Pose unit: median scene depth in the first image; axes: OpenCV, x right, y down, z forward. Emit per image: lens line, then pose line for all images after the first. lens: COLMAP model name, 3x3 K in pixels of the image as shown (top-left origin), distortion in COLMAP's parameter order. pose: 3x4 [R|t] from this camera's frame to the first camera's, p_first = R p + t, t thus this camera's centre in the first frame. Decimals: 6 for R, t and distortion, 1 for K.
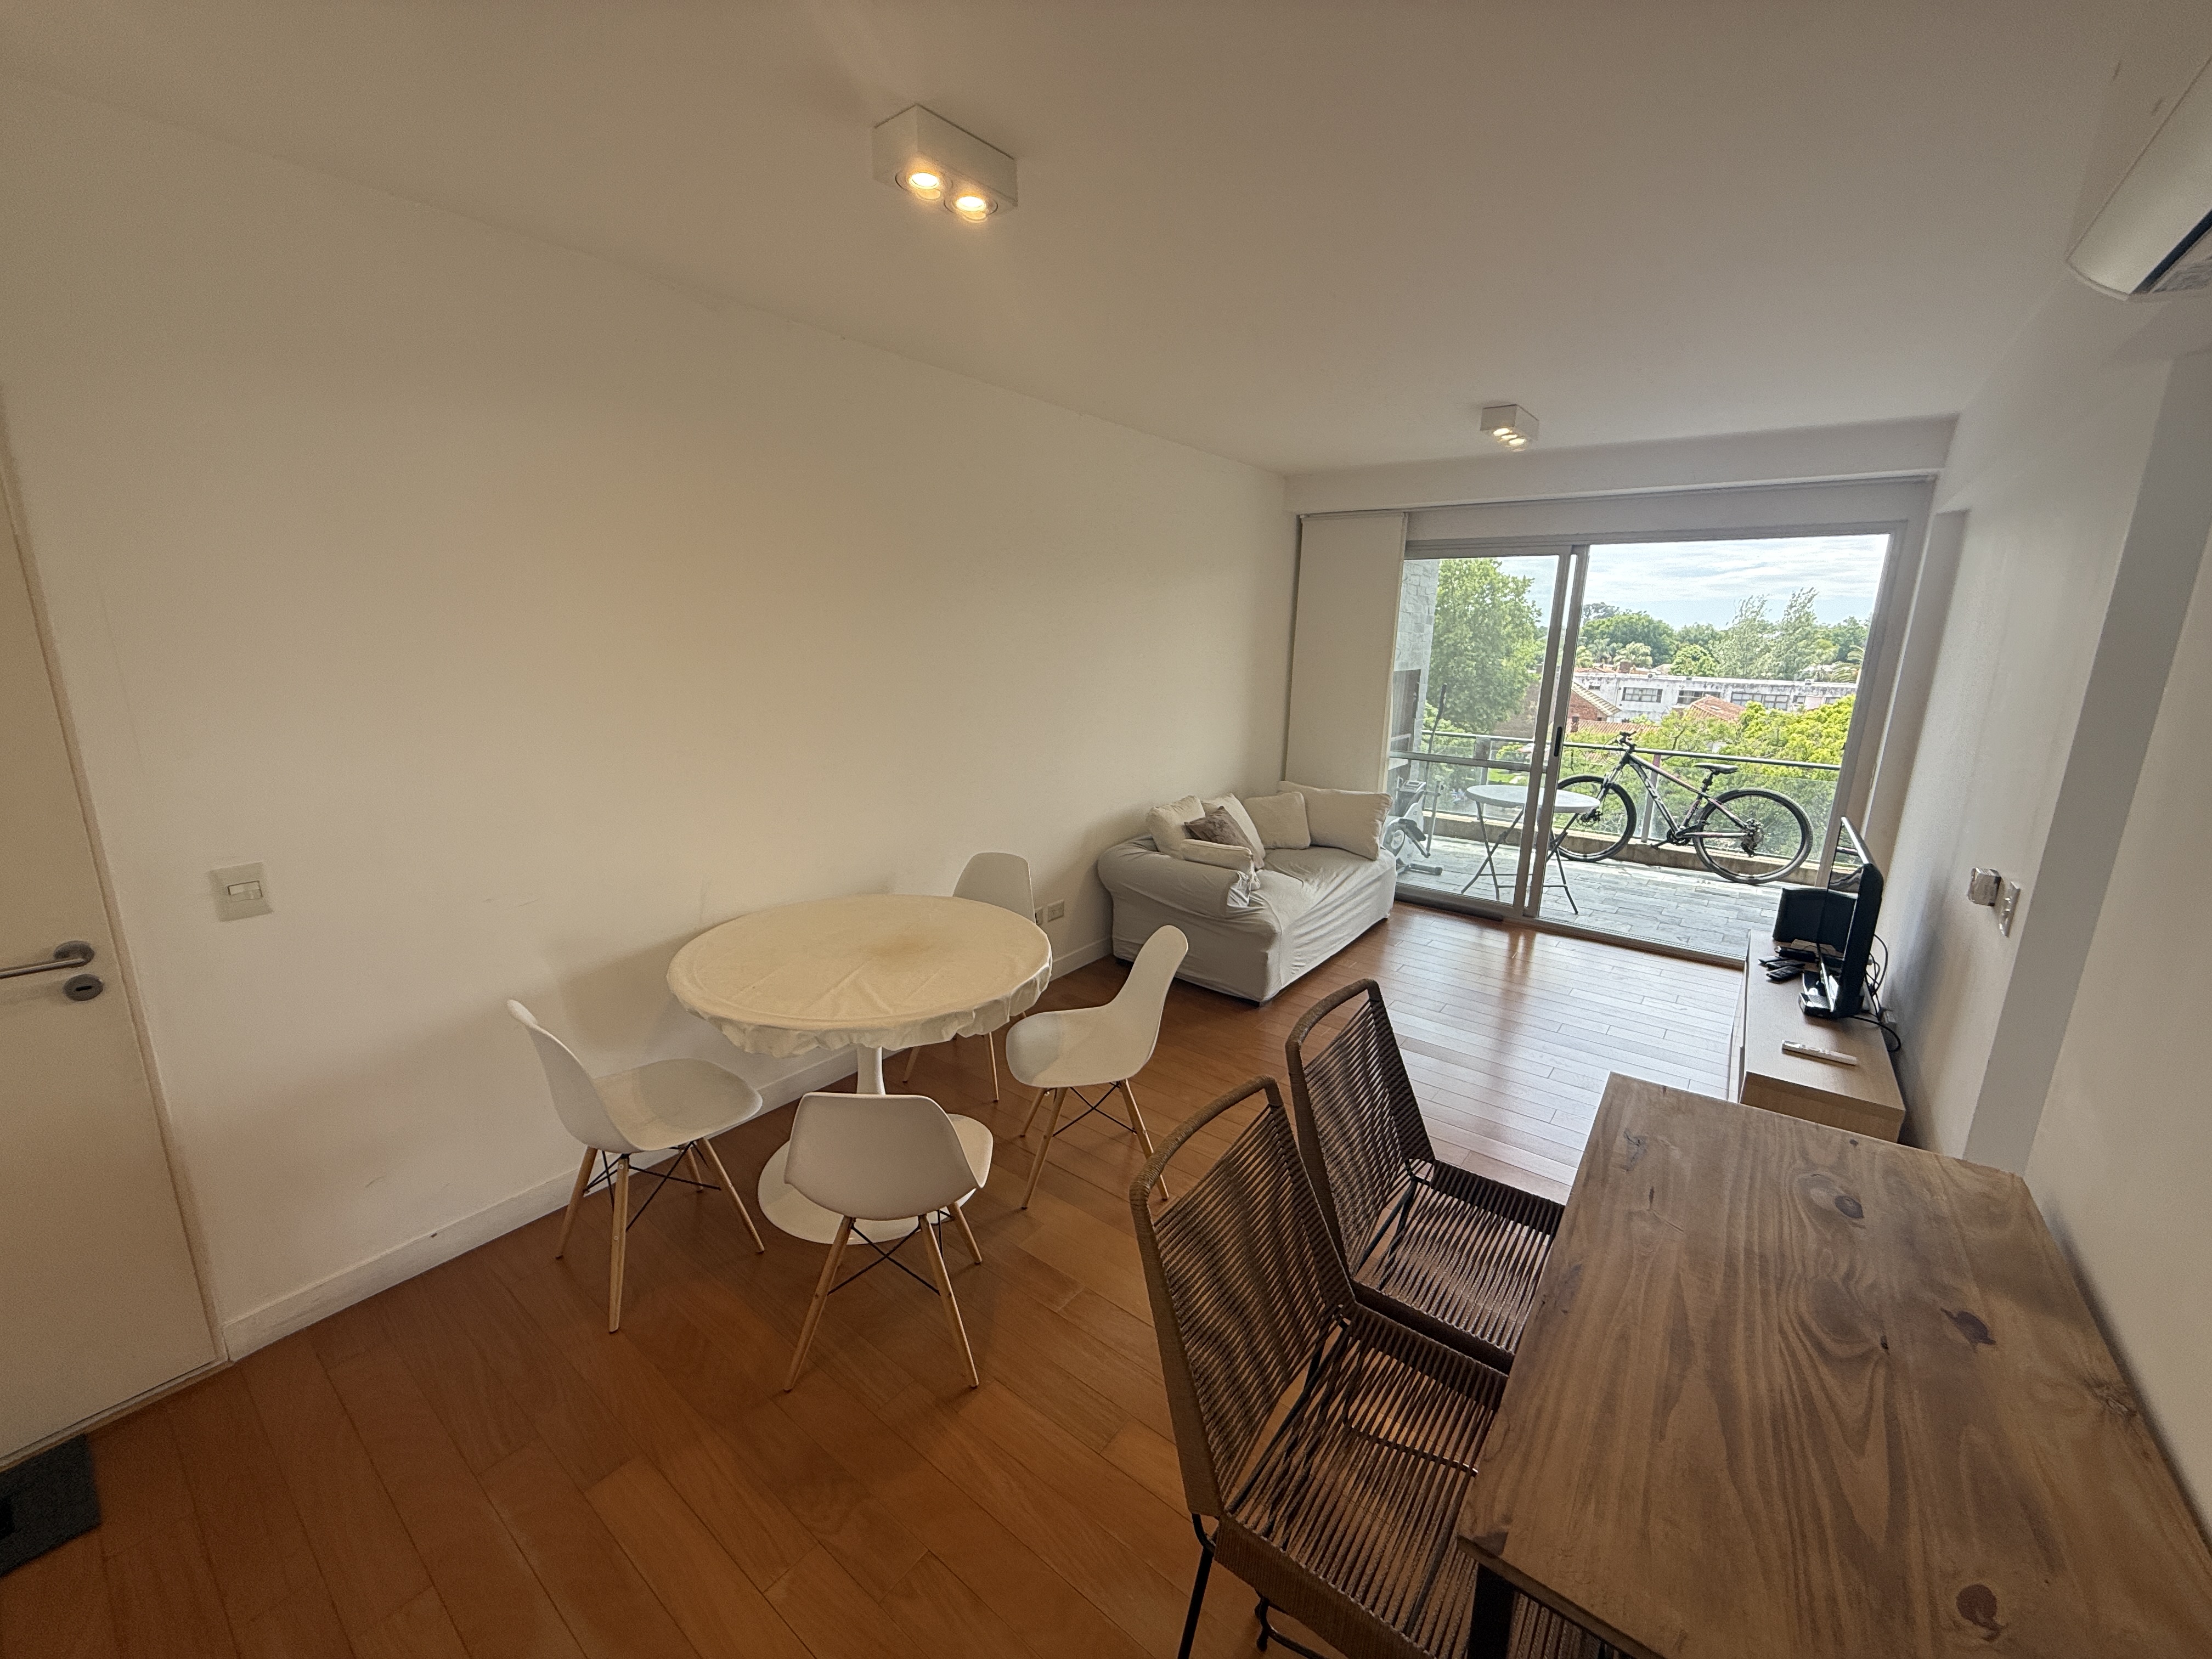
lens RADIAL K [[879.0, 0, 1106.0], [0, 879.0, 829.5], [0, 0, 1]] dist [0.000669, 0.000028]
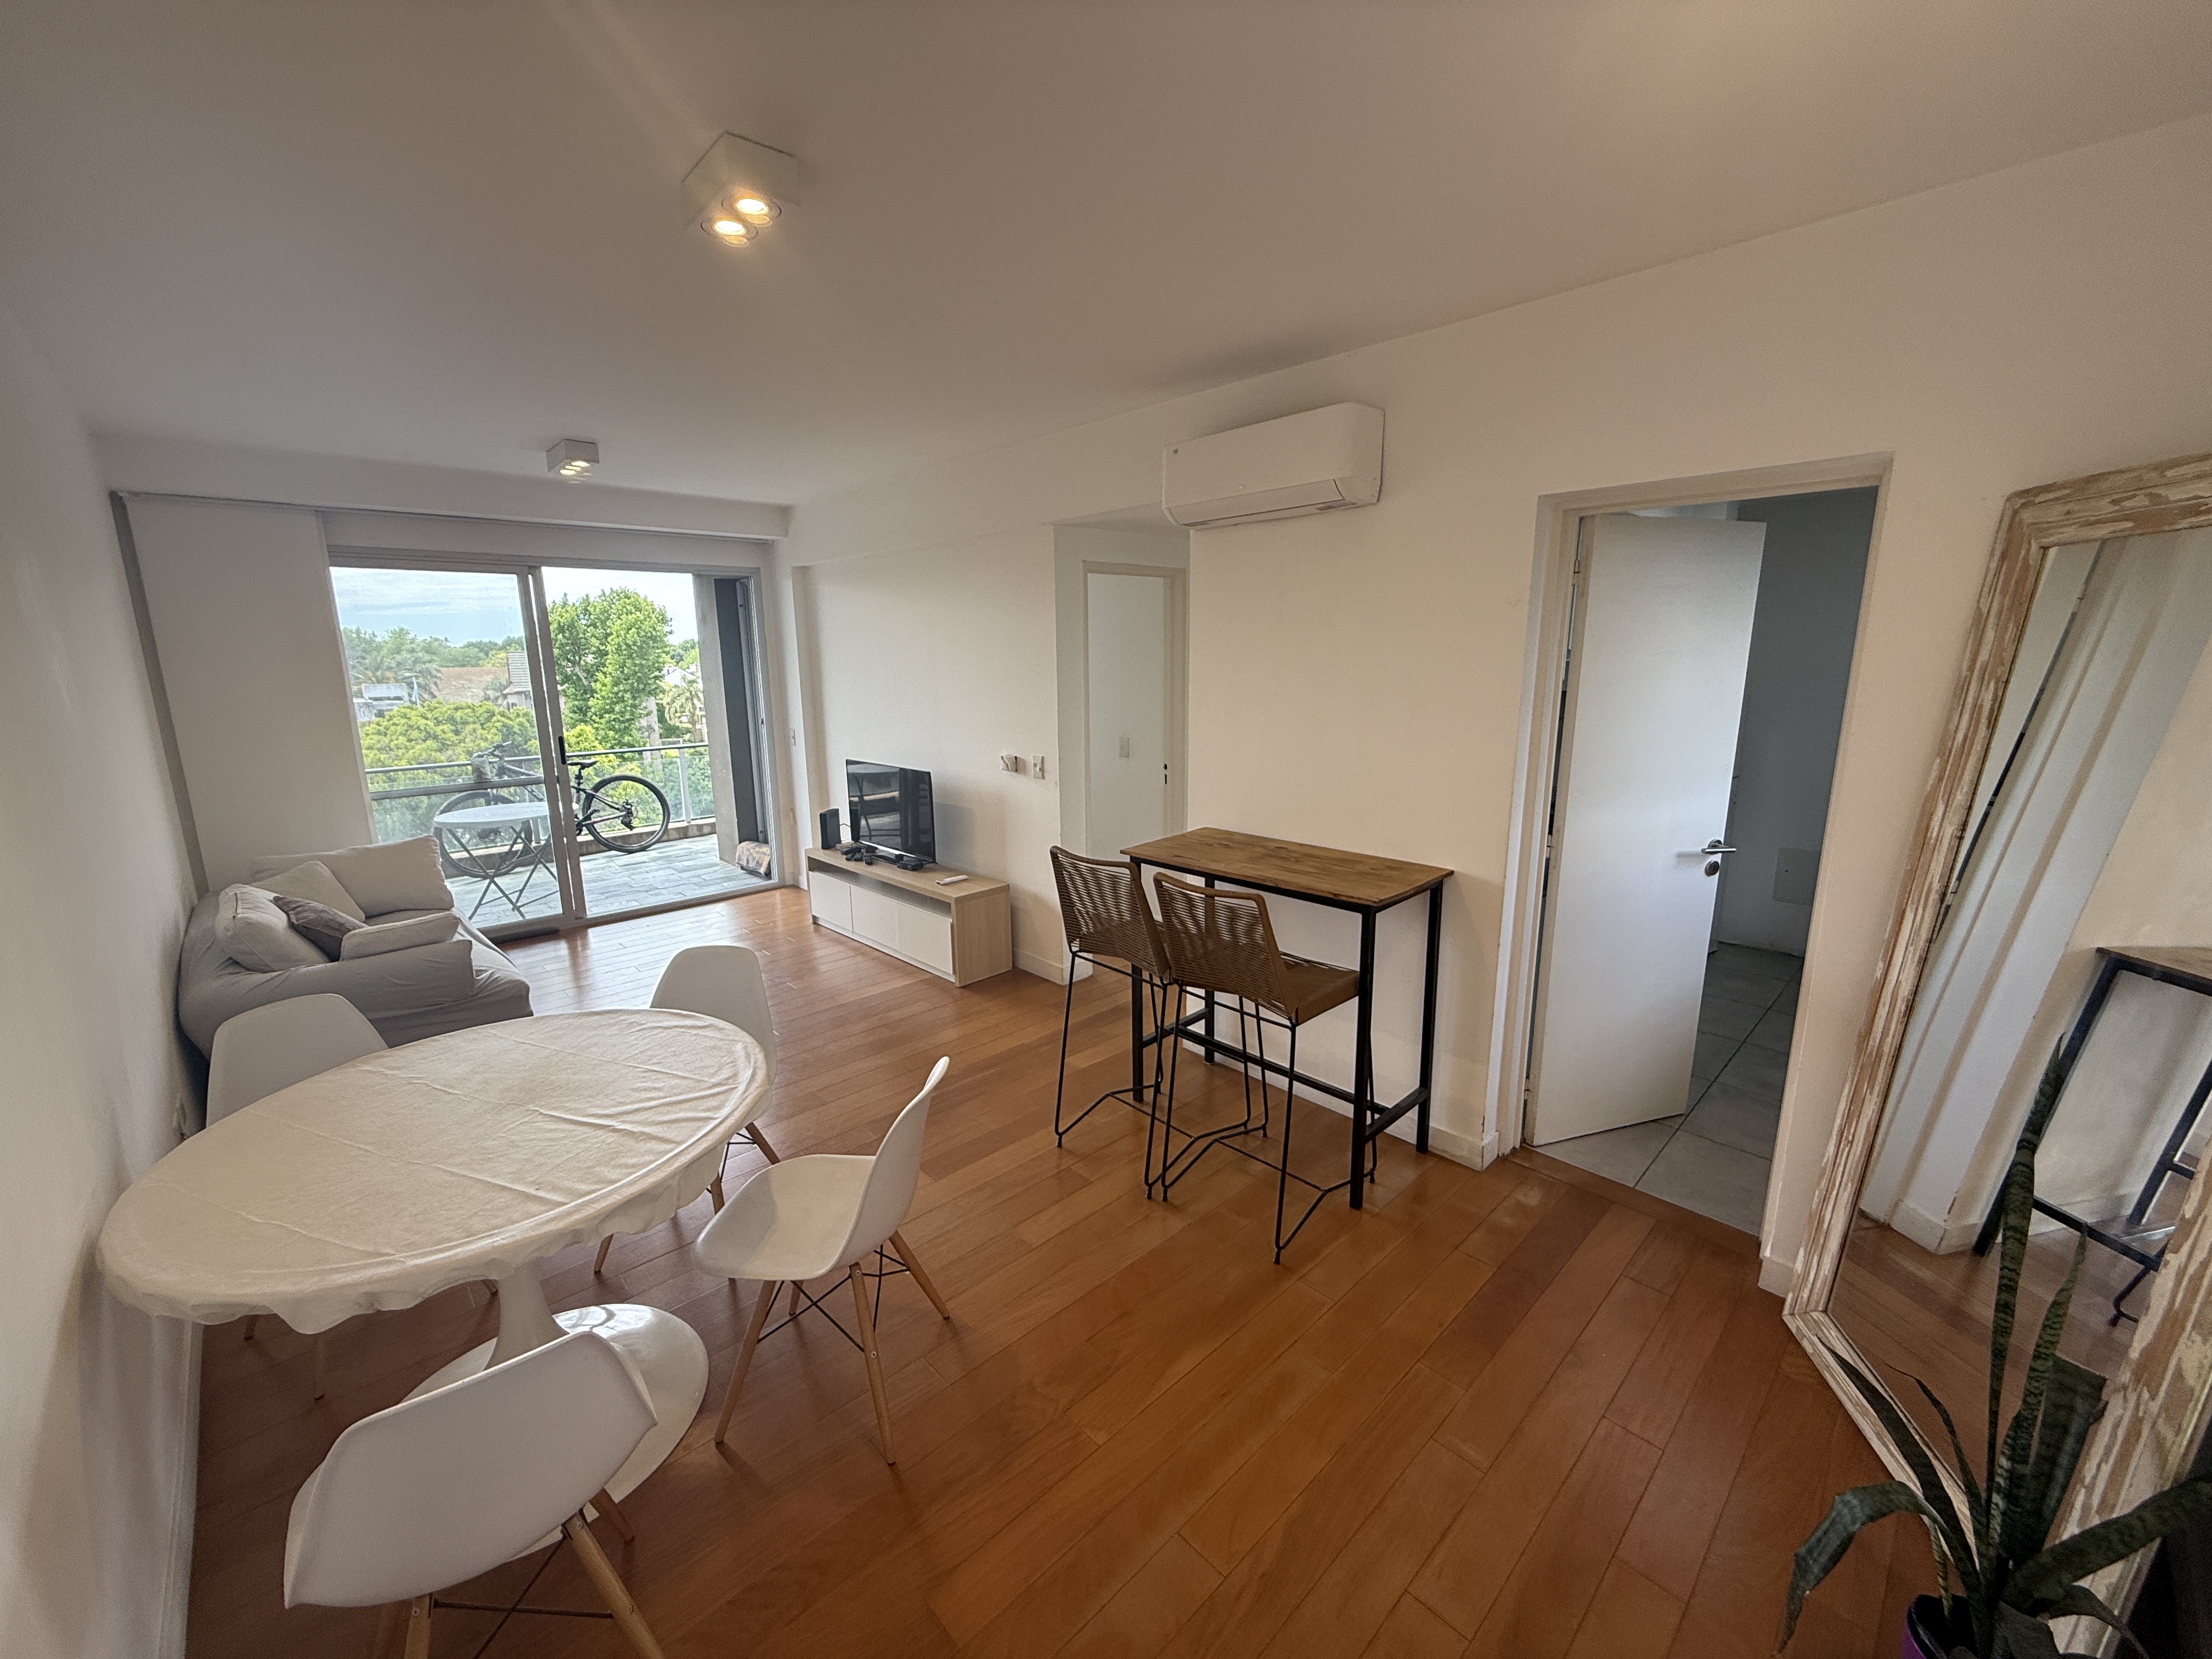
lens RADIAL K [[879.0, 0, 1106.0], [0, 879.0, 829.5], [0, 0, 1]] dist [0.000669, 0.000028]
pose [[0.177890, -0.221132, 0.958882, -0.390900], [0.230876, 0.956605, 0.177775, -0.043892], [-0.956583, 0.189758, 0.221225, 0.148907]]
